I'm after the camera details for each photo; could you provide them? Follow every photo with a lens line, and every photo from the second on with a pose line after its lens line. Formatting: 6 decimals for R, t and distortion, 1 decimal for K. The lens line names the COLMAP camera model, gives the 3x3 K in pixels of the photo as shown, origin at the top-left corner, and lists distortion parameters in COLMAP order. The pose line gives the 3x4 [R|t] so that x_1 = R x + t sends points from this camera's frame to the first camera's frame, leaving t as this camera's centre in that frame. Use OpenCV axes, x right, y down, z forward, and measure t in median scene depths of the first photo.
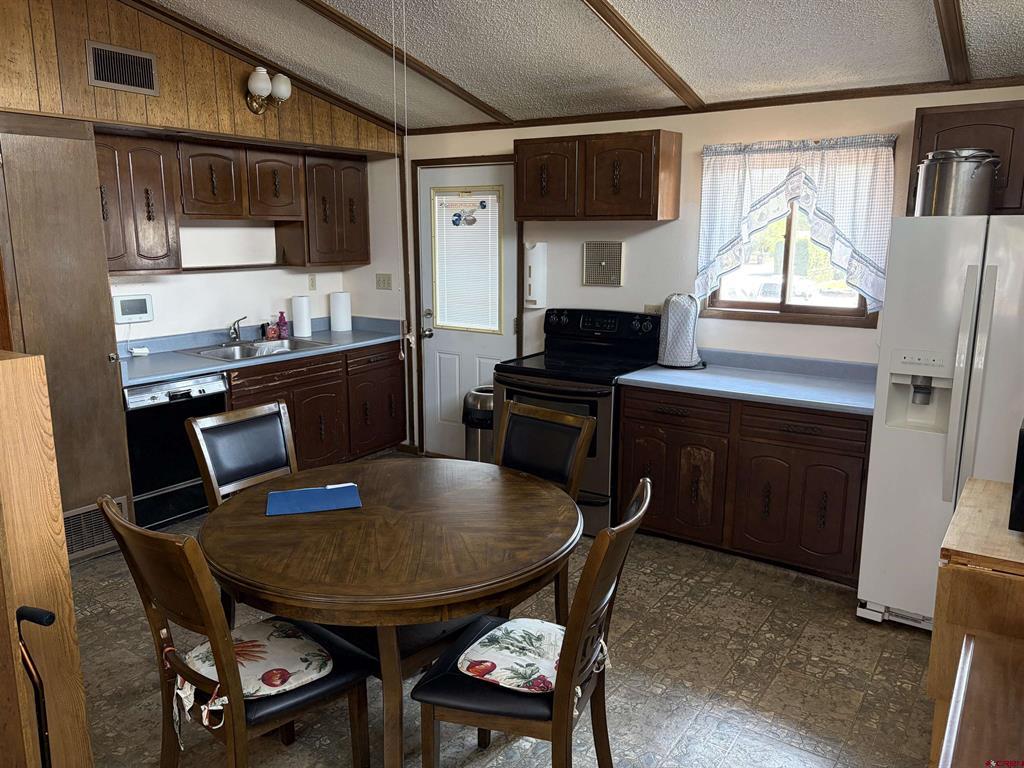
lens RADIAL K [[776.3, 0, 506.1], [0, 776.3, 378.4], [0, 0, 1]] dist [0.039356, -0.007366]
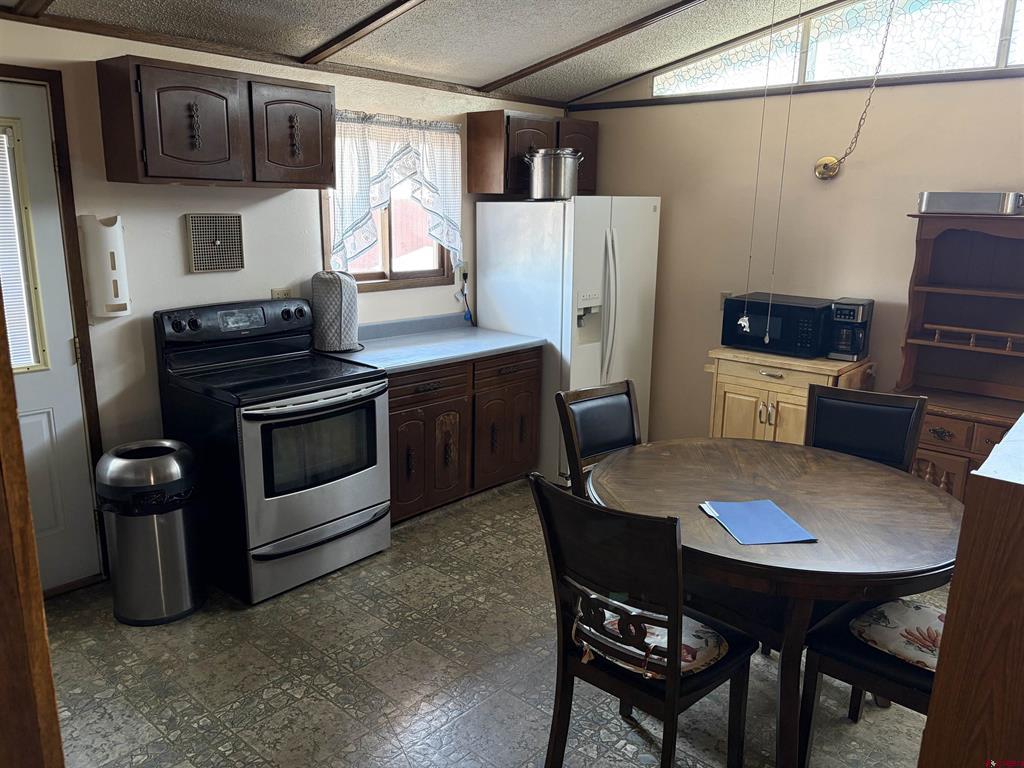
lens RADIAL K [[776.3, 0, 506.0], [0, 776.3, 386.8], [0, 0, 1]] dist [0.039356, -0.007366]
pose [[0.125535, -0.228956, 0.965308, -0.685543], [0.170675, 0.963483, 0.206327, -0.136332], [-0.977298, 0.138853, 0.160028, 0.697922]]
